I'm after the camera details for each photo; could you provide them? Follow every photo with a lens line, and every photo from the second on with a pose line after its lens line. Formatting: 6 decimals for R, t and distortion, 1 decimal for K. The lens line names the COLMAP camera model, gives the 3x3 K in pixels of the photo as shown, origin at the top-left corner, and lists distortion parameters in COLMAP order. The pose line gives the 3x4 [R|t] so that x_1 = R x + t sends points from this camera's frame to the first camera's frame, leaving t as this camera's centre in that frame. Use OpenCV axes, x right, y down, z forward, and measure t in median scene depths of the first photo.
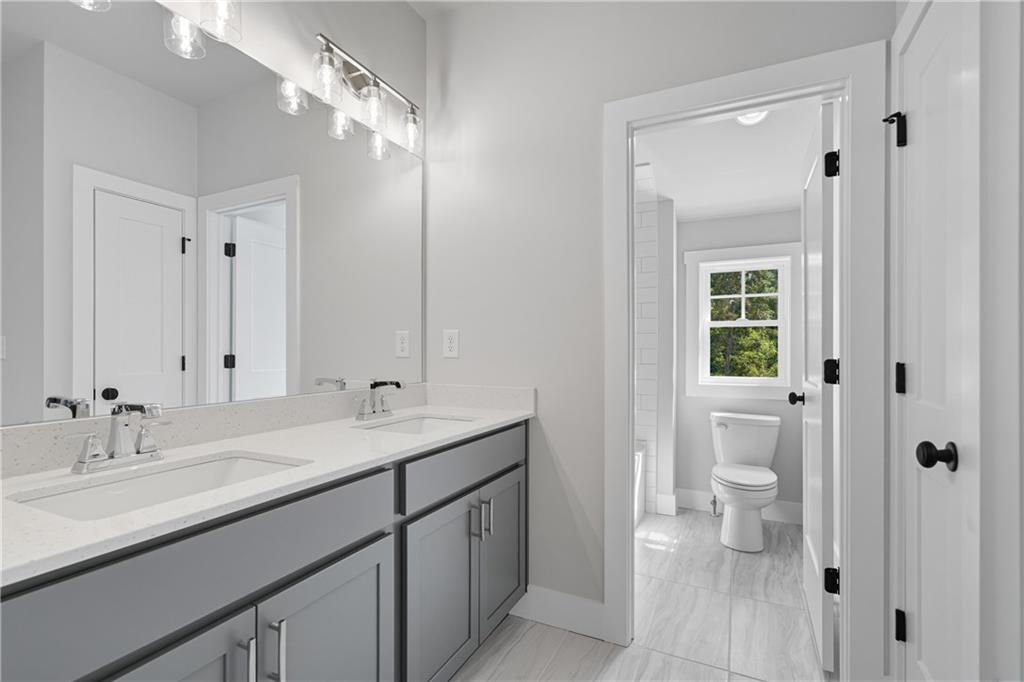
lens RADIAL K [[500.3, 0, 509.5], [0, 500.3, 346.6], [0, 0, 1]] dist [-0.002028, 0.000172]
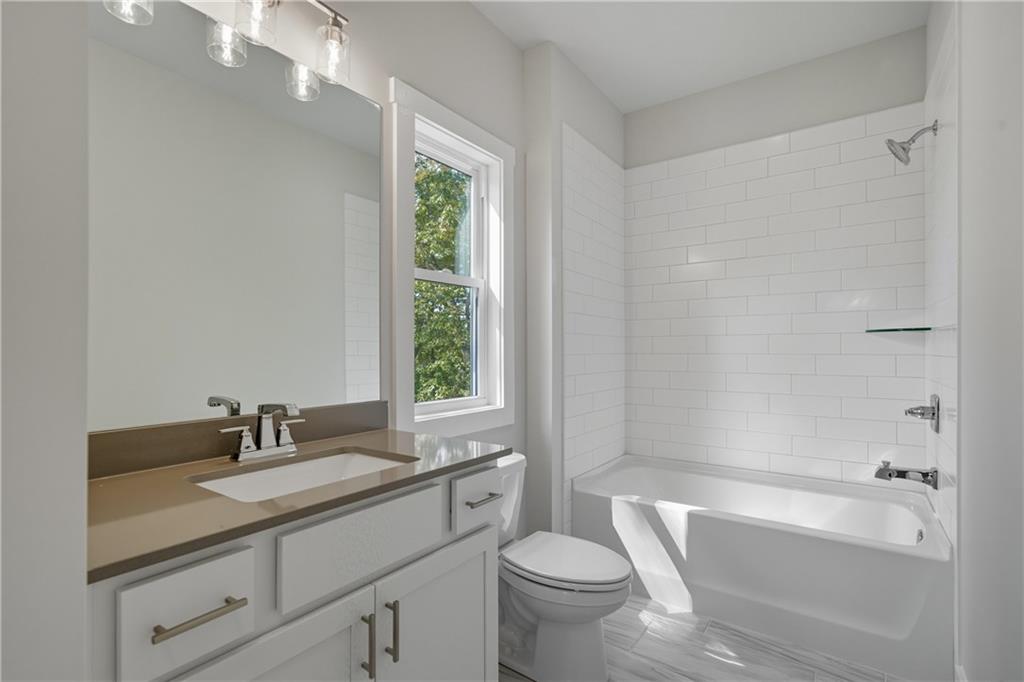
lens RADIAL K [[472.5, 0, 511.8], [0, 472.5, 347.9], [0, 0, 1]] dist [0.001604, 0.001037]
pose [[0.980574, -0.012784, -0.195731, 0.086209], [0.011230, 0.999896, -0.009051, -0.000133], [0.195827, 0.006677, 0.980616, 0.190859]]
